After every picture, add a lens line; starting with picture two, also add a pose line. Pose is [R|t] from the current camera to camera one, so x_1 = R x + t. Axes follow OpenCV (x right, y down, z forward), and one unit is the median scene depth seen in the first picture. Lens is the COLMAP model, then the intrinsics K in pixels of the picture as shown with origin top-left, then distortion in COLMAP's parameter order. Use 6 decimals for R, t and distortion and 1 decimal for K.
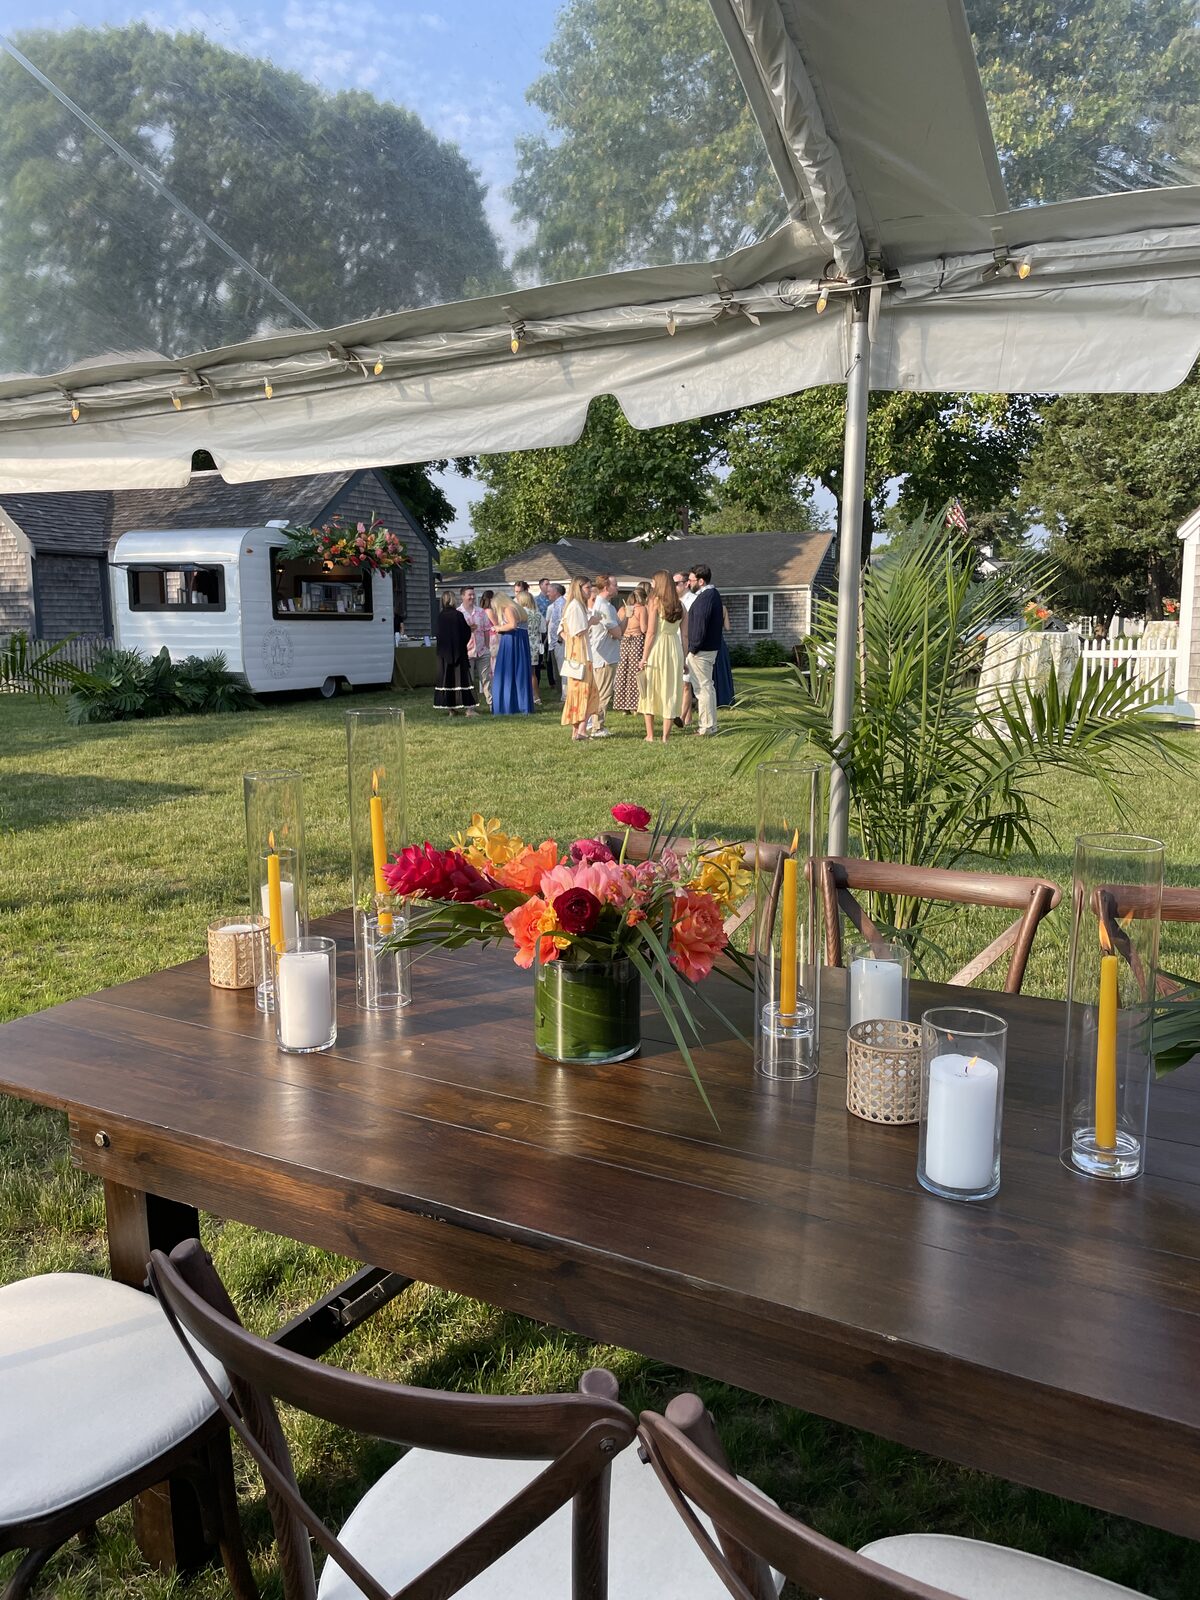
lens RADIAL K [[1199.3, 0, 607.0], [0, 1199.3, 803.8], [0, 0, 1]] dist [0.057235, -0.054174]
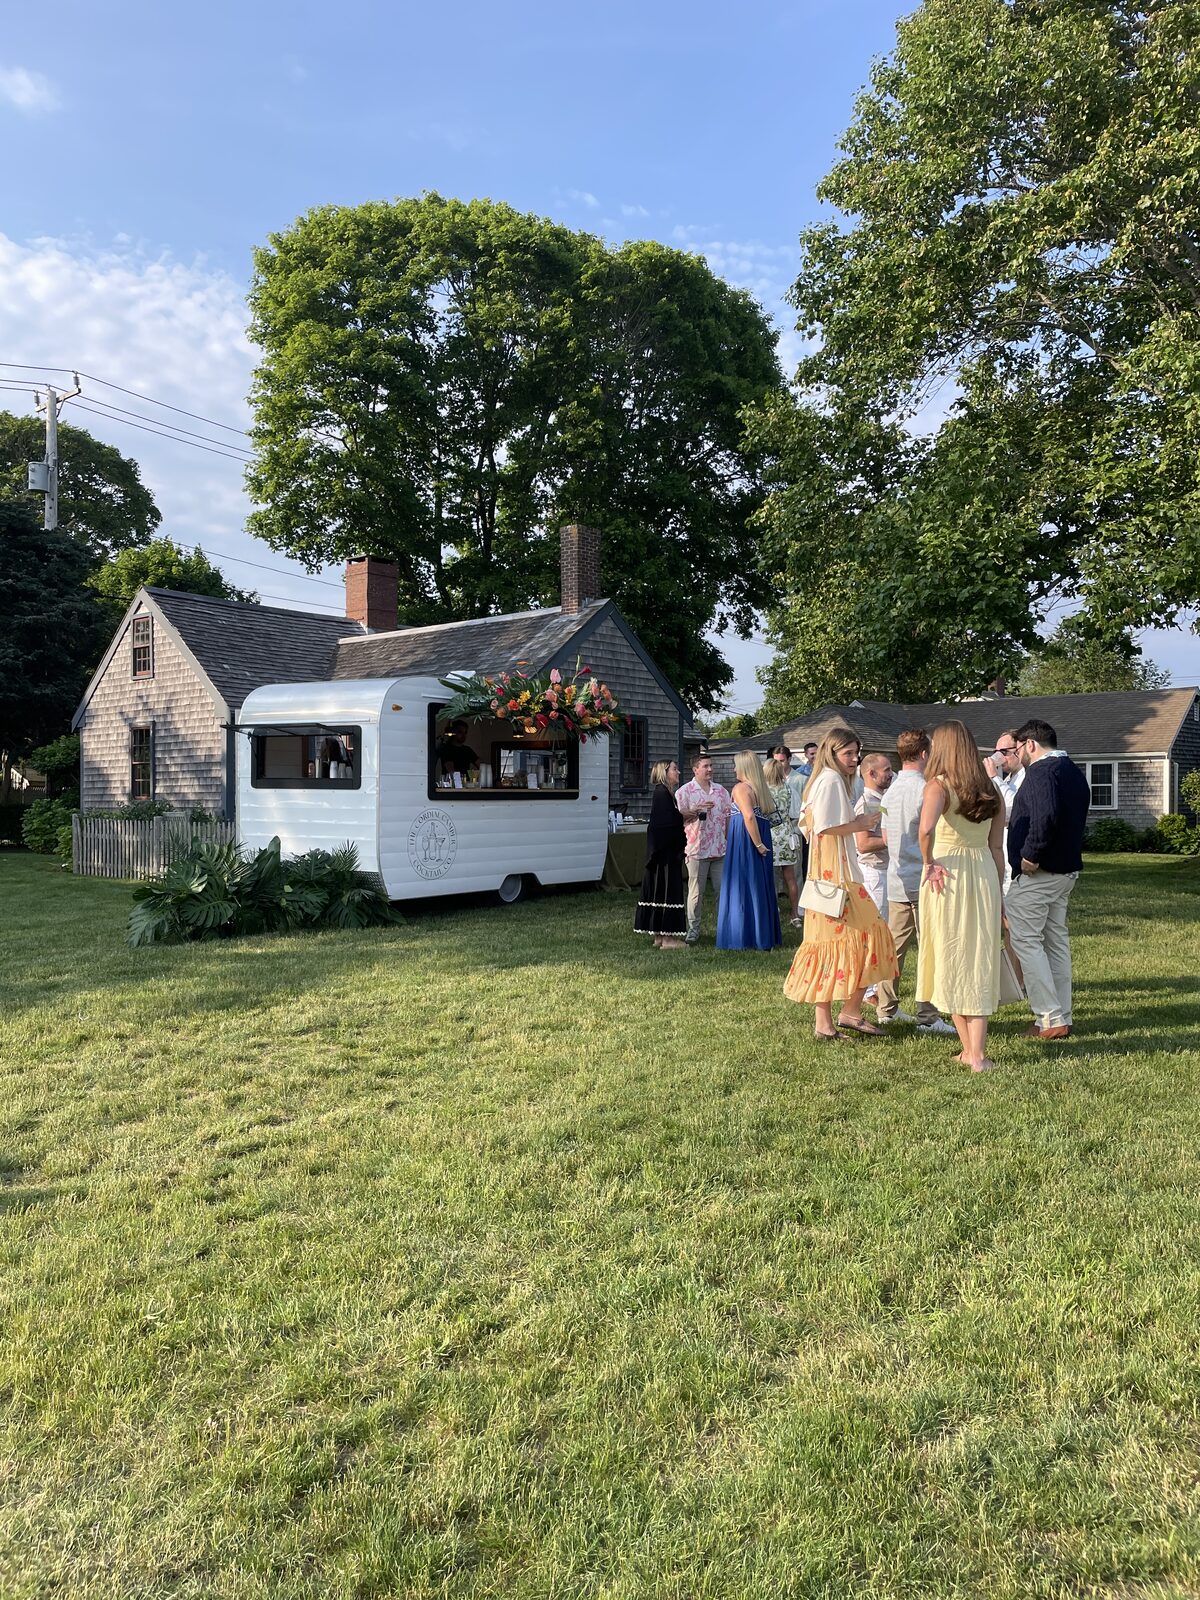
lens RADIAL K [[1199.3, 0, 598.9], [0, 1199.3, 805.0], [0, 0, 1]] dist [0.057235, -0.054174]
pose [[0.968537, 0.011773, -0.248590, 0.002601], [-0.045440, 0.990455, -0.130135, -0.045039], [0.244685, 0.137336, 0.959827, 0.247368]]
